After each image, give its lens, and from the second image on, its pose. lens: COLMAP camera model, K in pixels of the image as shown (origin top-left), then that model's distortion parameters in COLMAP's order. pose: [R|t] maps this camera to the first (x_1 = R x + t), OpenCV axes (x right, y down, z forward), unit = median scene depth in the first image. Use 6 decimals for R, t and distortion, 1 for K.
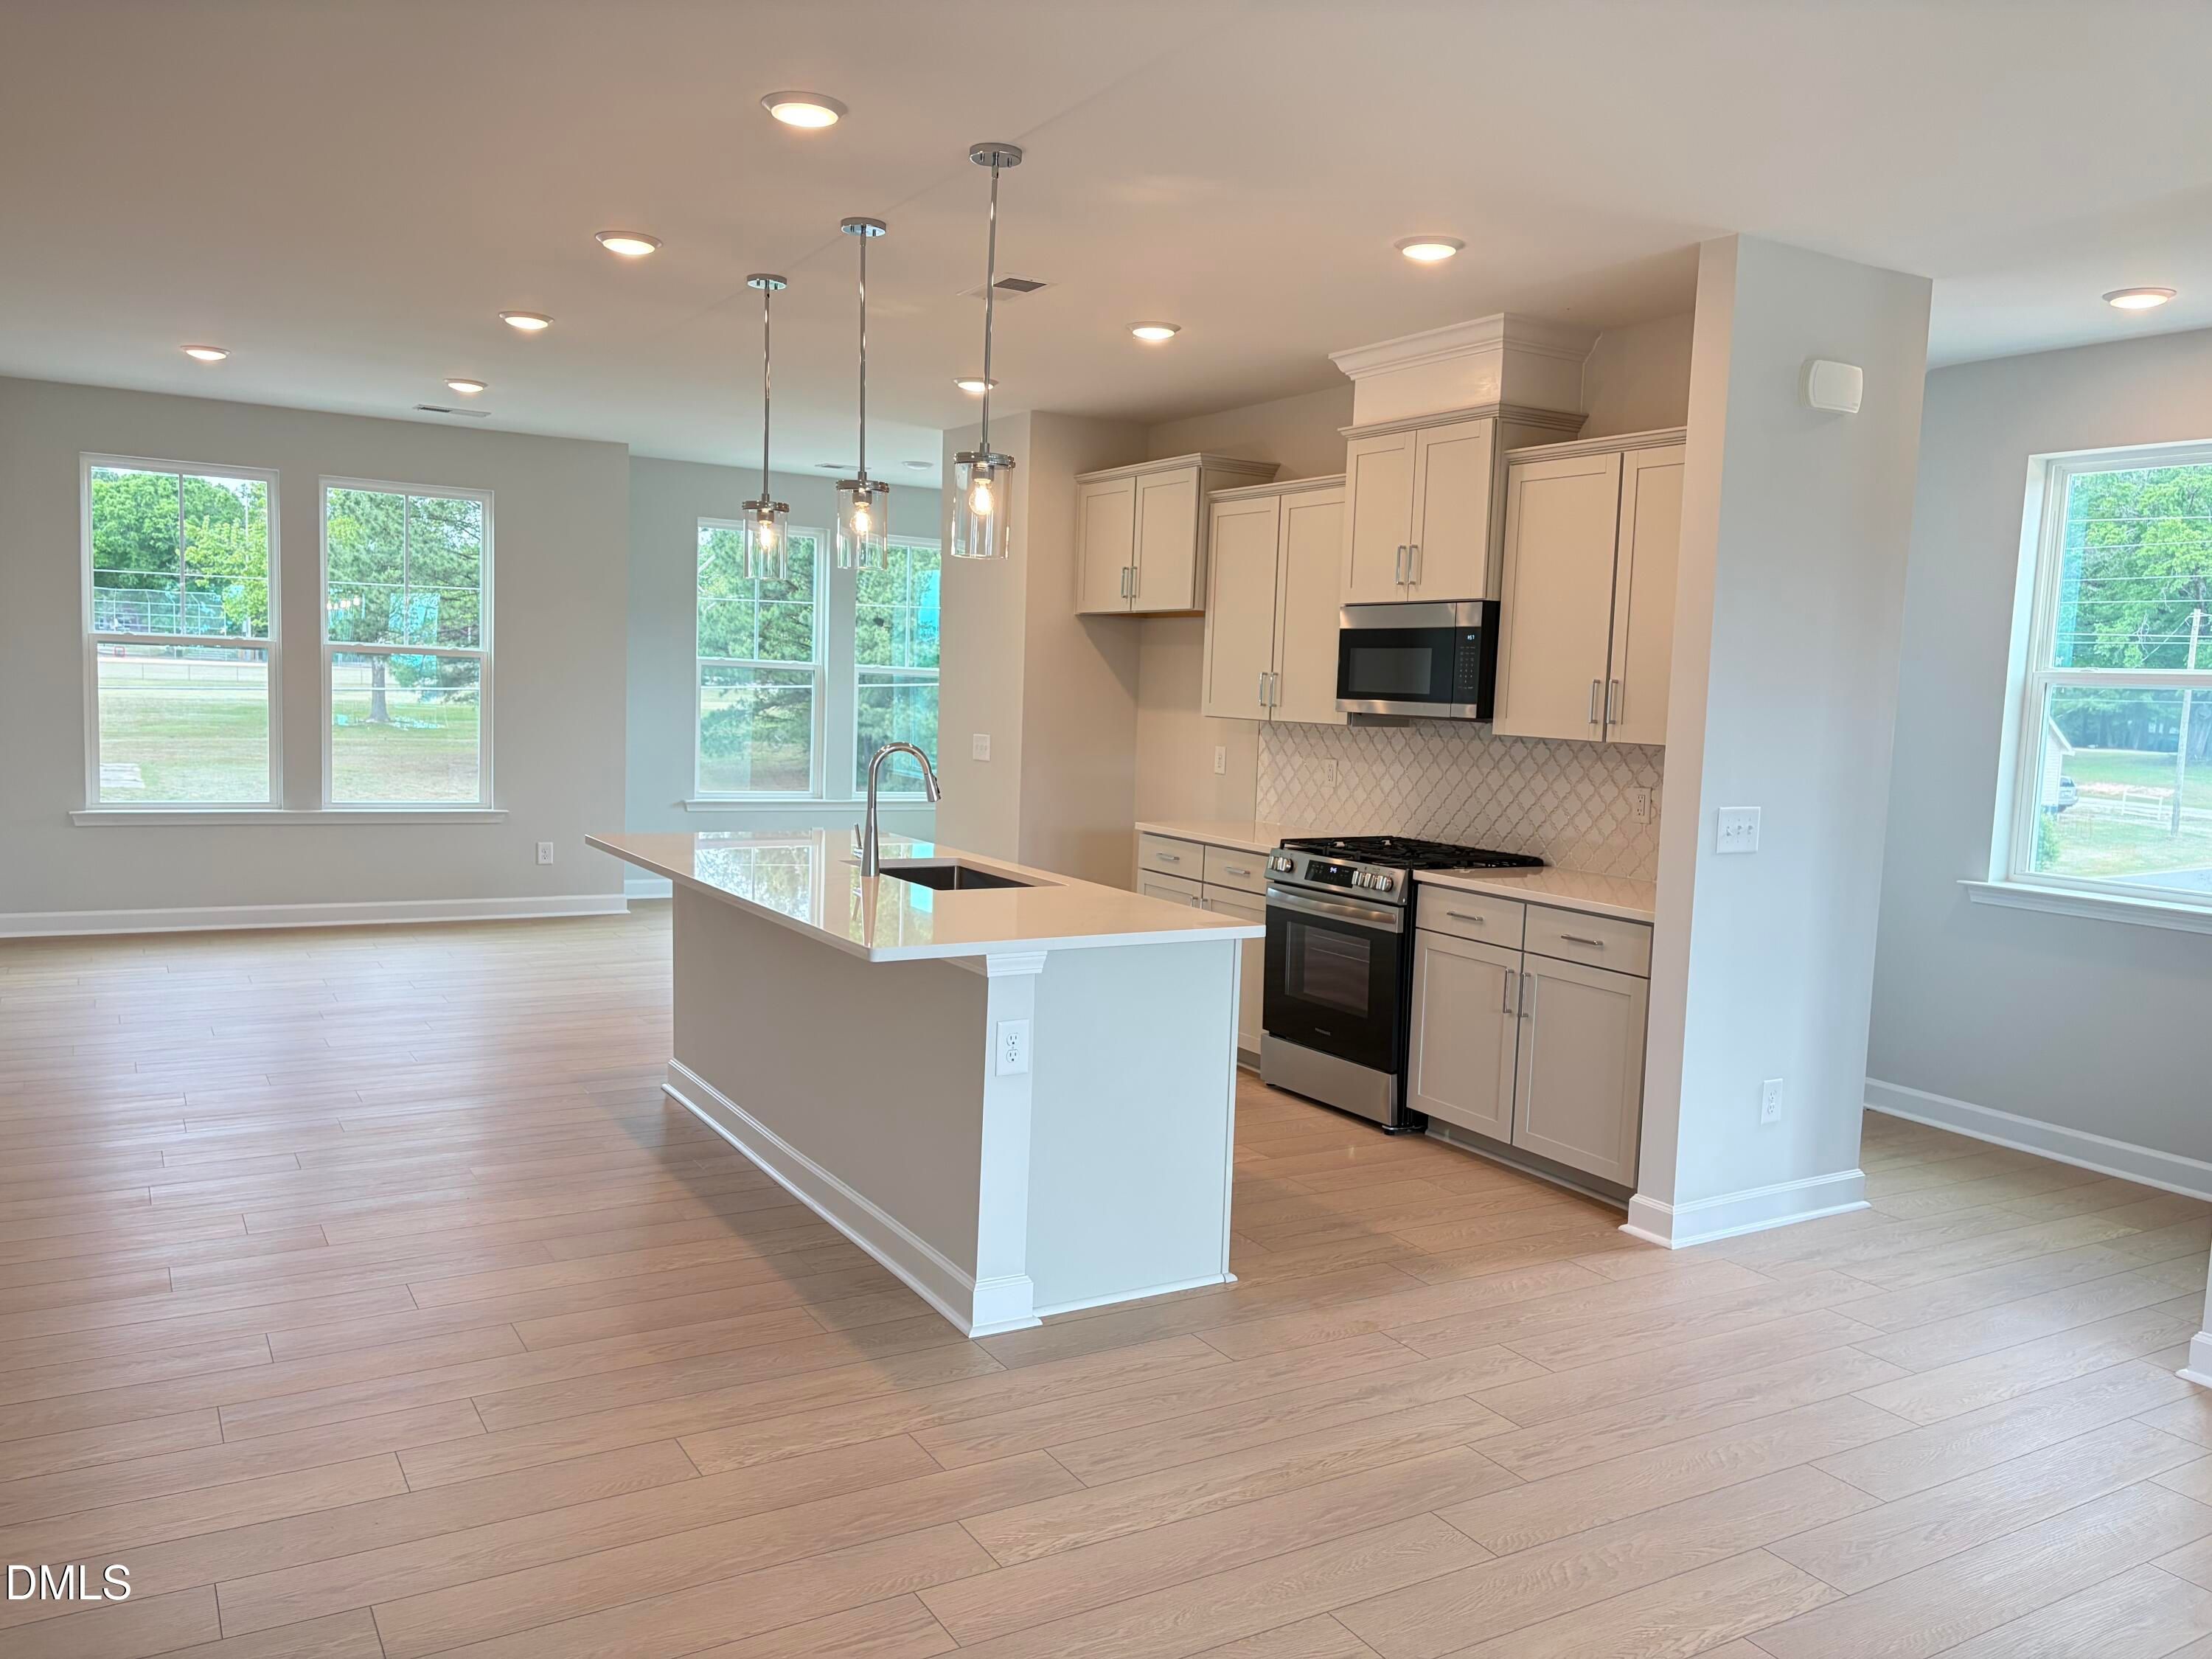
lens RADIAL K [[1661.6, 0, 1102.2], [0, 1661.6, 838.7], [0, 0, 1]] dist [0.057804, -0.002361]
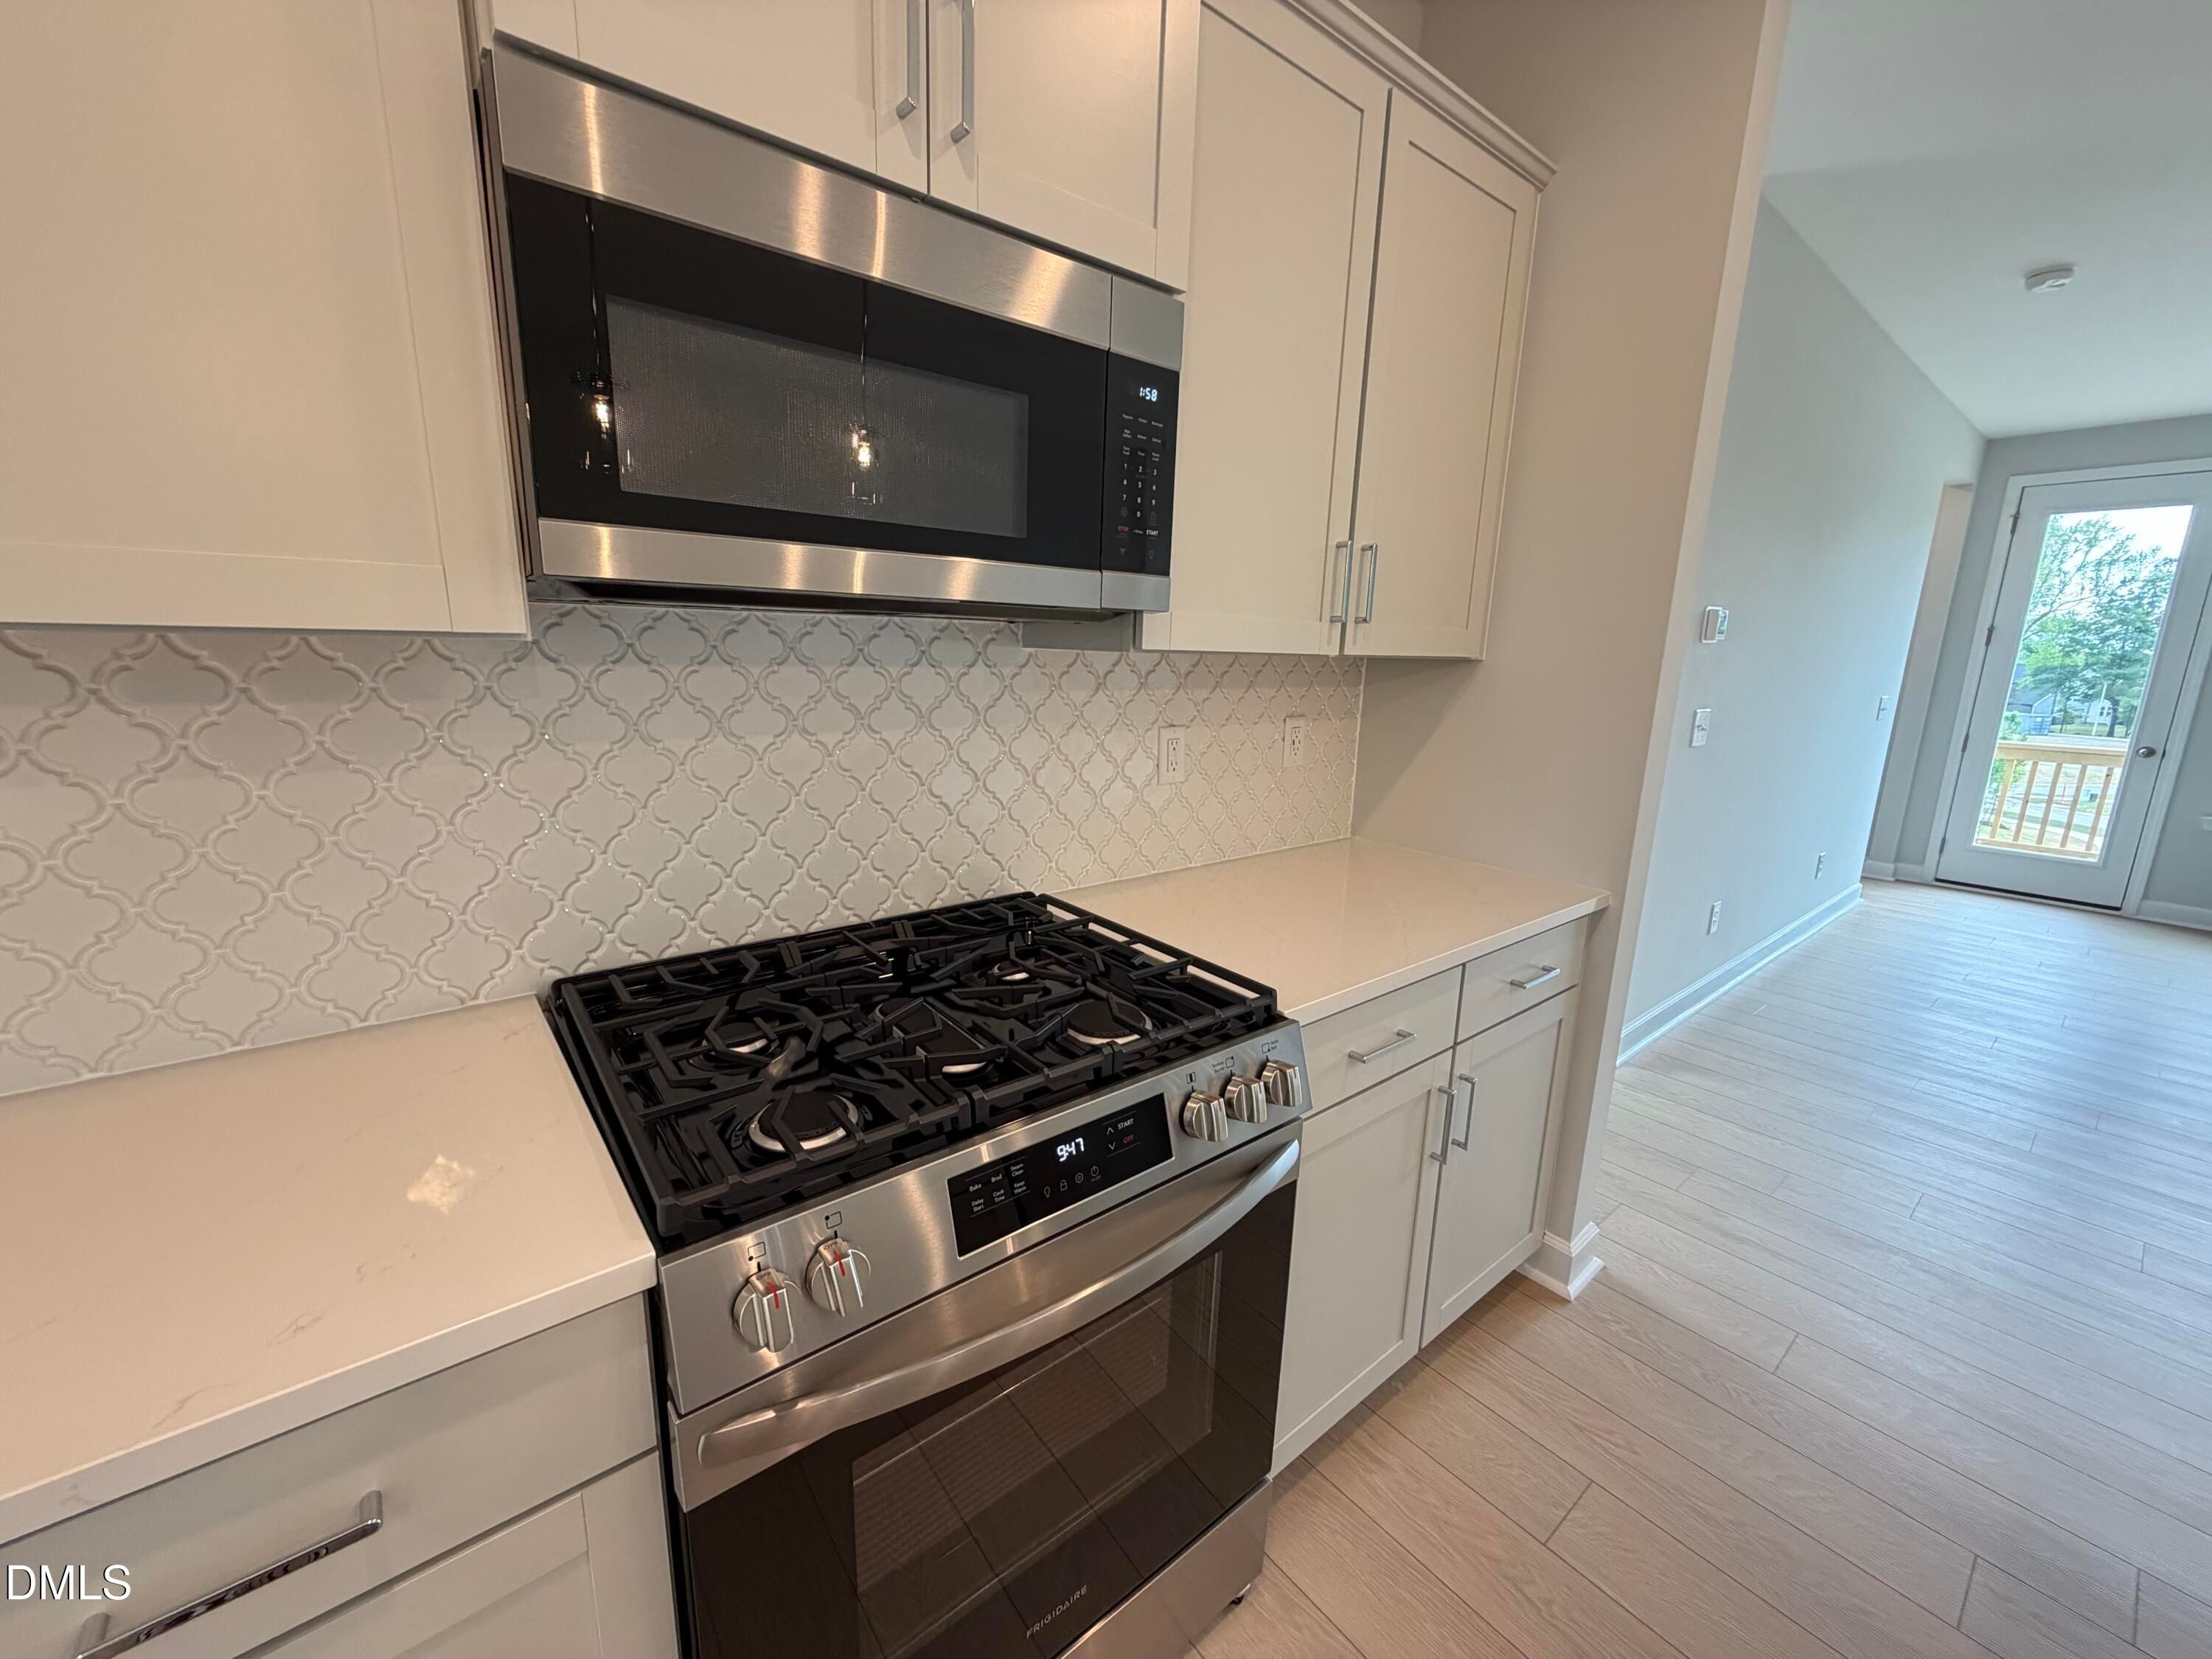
lens RADIAL K [[879.0, 0, 1104.7], [0, 879.0, 829.9], [0, 0, 1]] dist [-0.001084, 0.000492]
pose [[-0.144615, -0.250289, 0.957310, 0.008541], [0.055836, 0.963874, 0.260440, -0.073197], [-0.987911, 0.091116, -0.125416, 0.986178]]
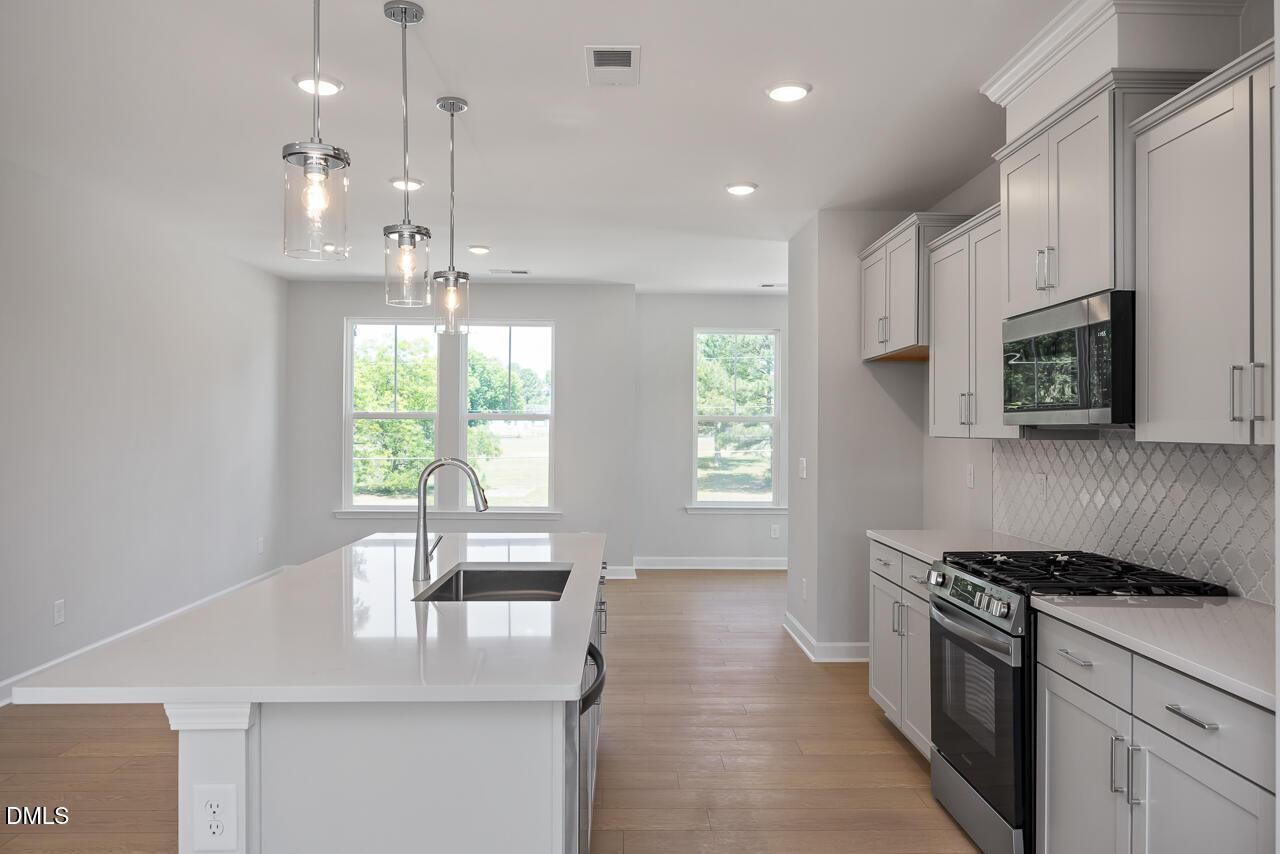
lens RADIAL K [[890.4, 0, 643.7], [0, 890.4, 424.0], [0, 0, 1]] dist [-0.007402, -0.001225]
pose [[0.869343, -0.037080, -0.492816, 0.227309], [-0.018292, 0.994084, -0.107063, -0.016345], [0.493870, 0.102089, 0.863522, 0.449389]]
